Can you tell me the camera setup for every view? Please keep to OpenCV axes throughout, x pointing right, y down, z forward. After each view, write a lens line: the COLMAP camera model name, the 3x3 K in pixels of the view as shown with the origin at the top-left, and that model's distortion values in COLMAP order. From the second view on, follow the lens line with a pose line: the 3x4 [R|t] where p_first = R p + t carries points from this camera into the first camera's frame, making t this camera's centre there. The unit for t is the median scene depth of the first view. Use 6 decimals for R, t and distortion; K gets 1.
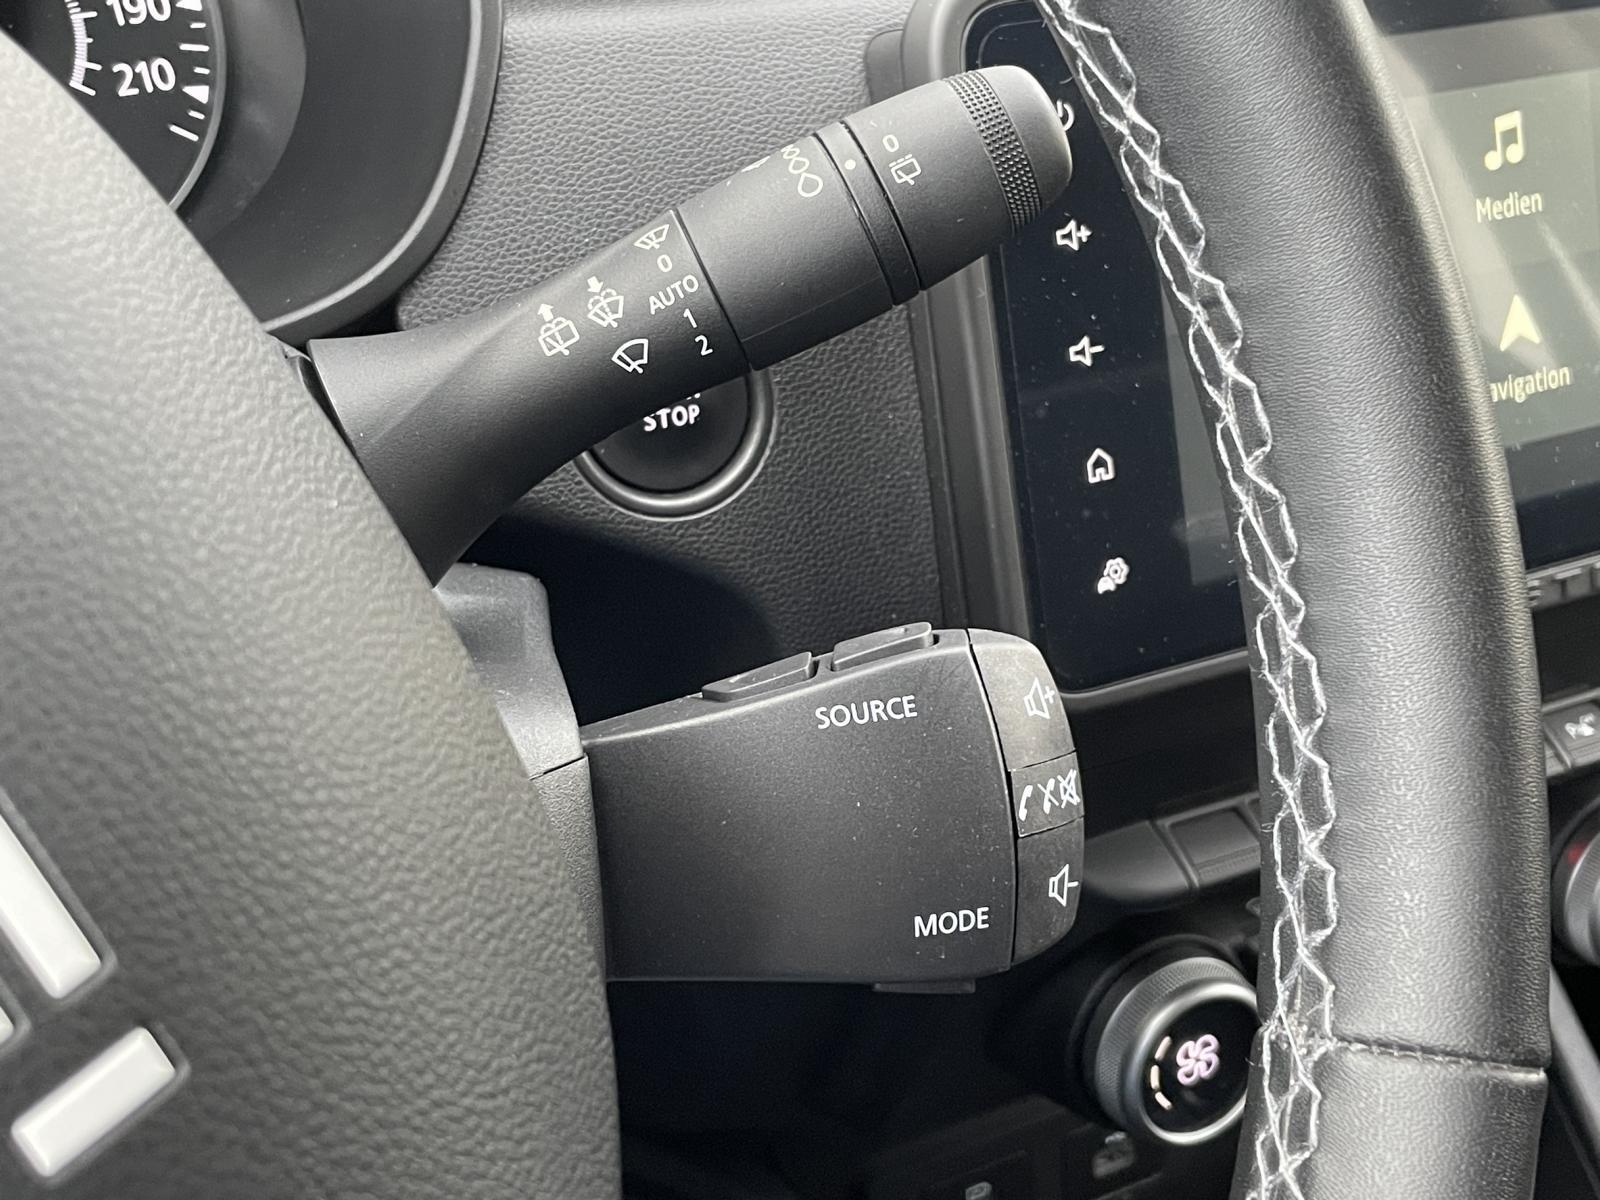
lens RADIAL K [[2006.6, 0, 794.5], [0, 2006.6, 567.2], [0, 0, 1]] dist [0.087163, 0.000000]
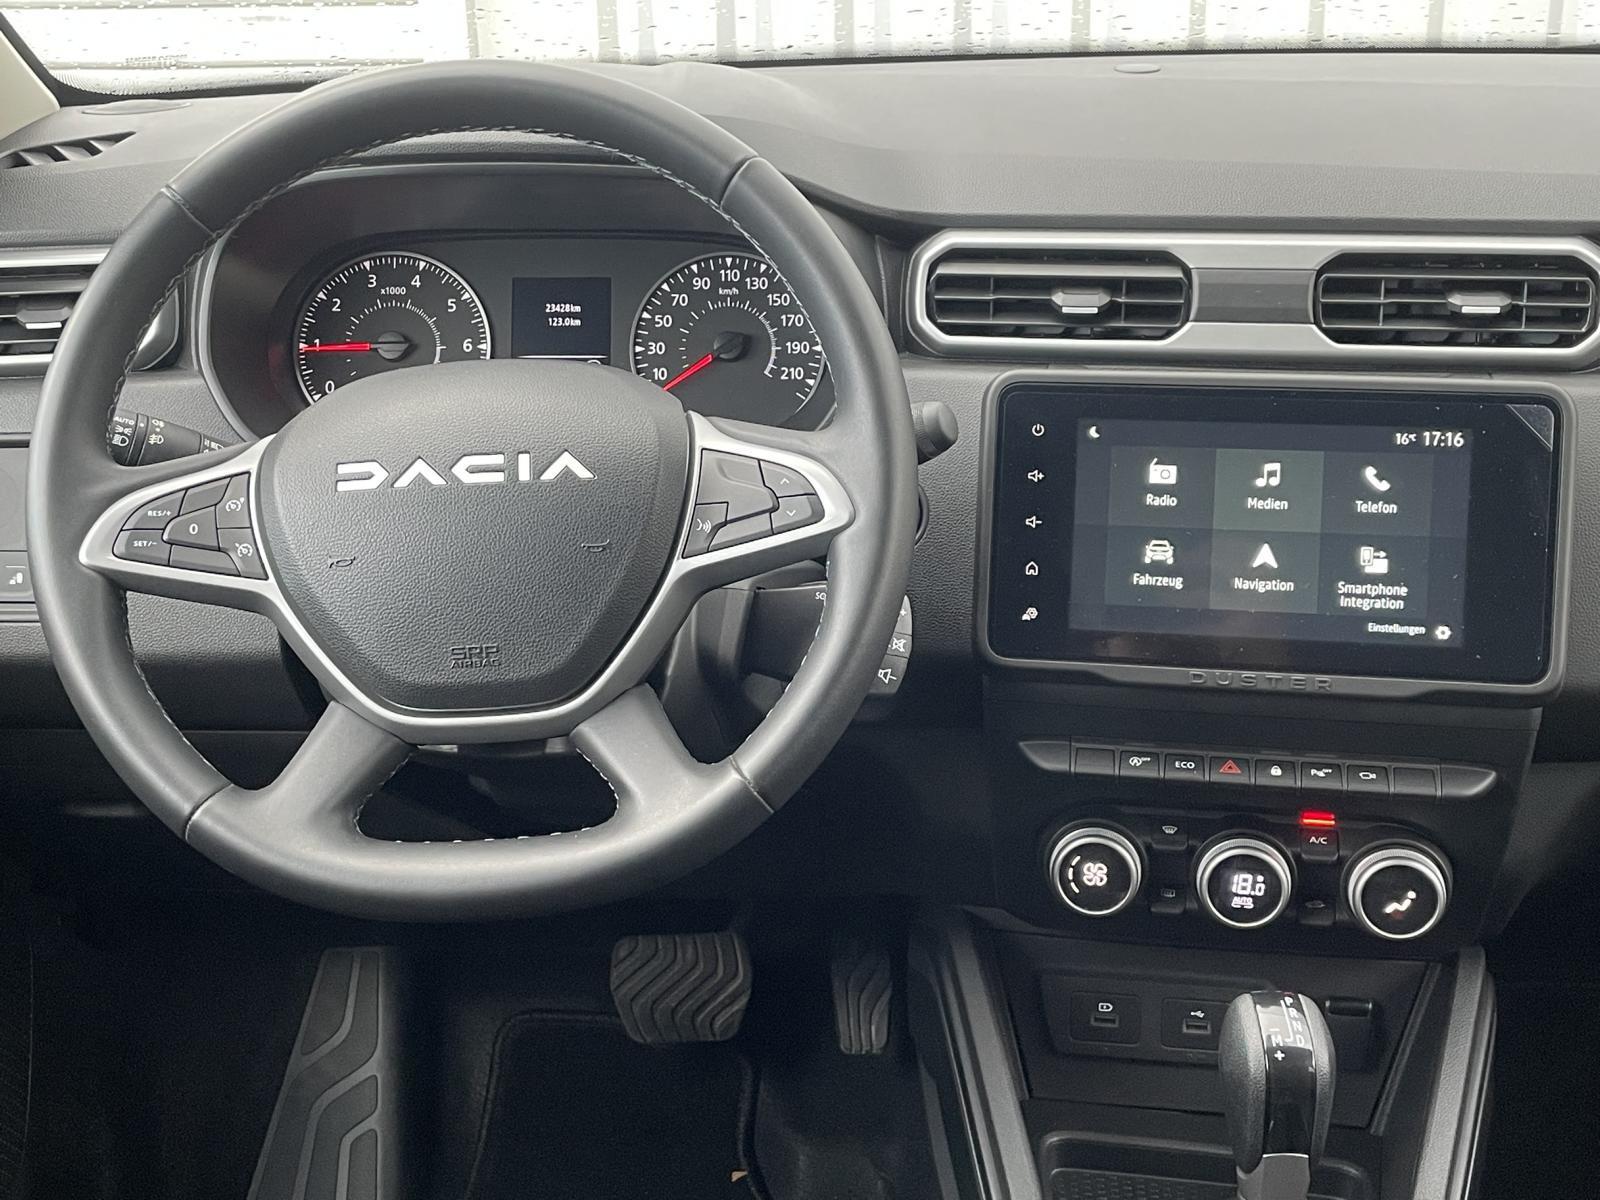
lens RADIAL K [[2006.6, 0, 801.2], [0, 2006.6, 577.9], [0, 0, 1]] dist [0.087163, 0.000000]
pose [[0.810439, 0.180739, -0.557245, 1.190789], [-0.260779, 0.963078, -0.066901, 0.183096], [0.524578, 0.199537, 0.827649, -1.087679]]
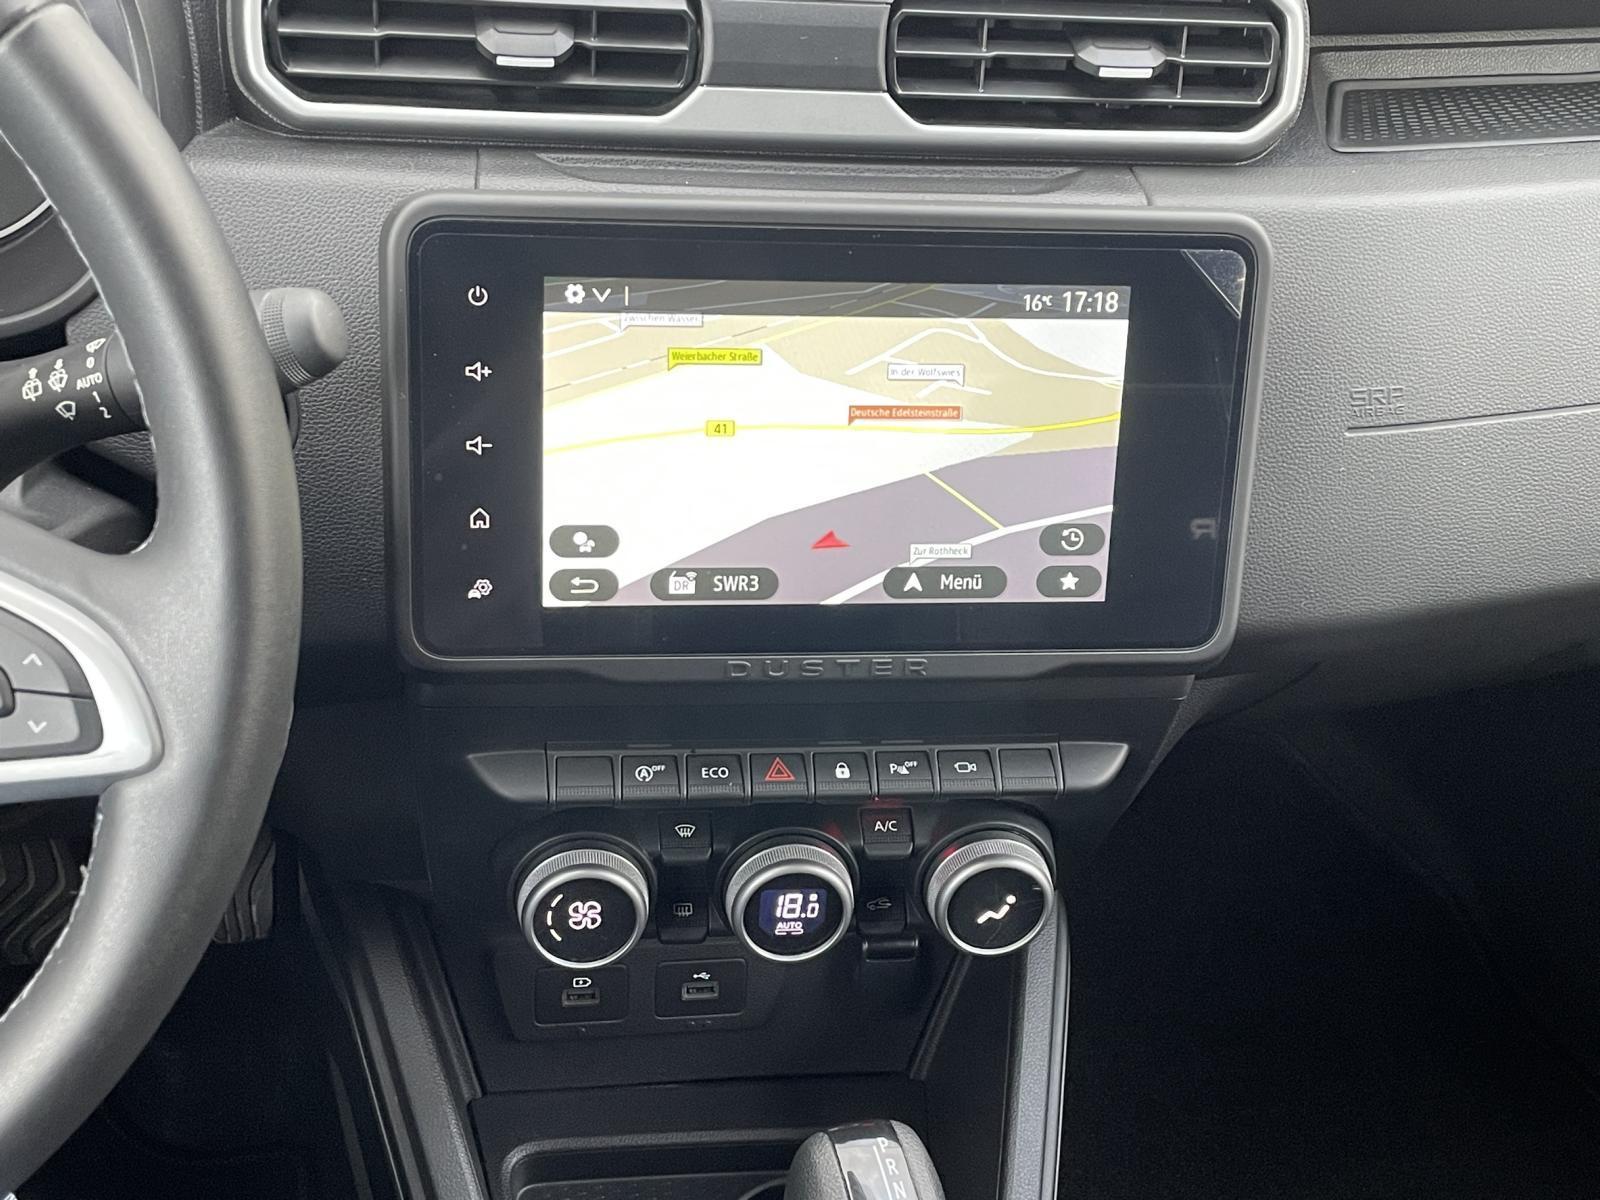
lens RADIAL K [[2006.6, 0, 789.6], [0, 2006.6, 581.2], [0, 0, 1]] dist [0.087163, 0.000000]
pose [[0.943557, 0.244188, -0.223768, 0.673062], [-0.221399, 0.967494, 0.122218, -0.225207], [0.246338, -0.065778, 0.966949, -0.400389]]
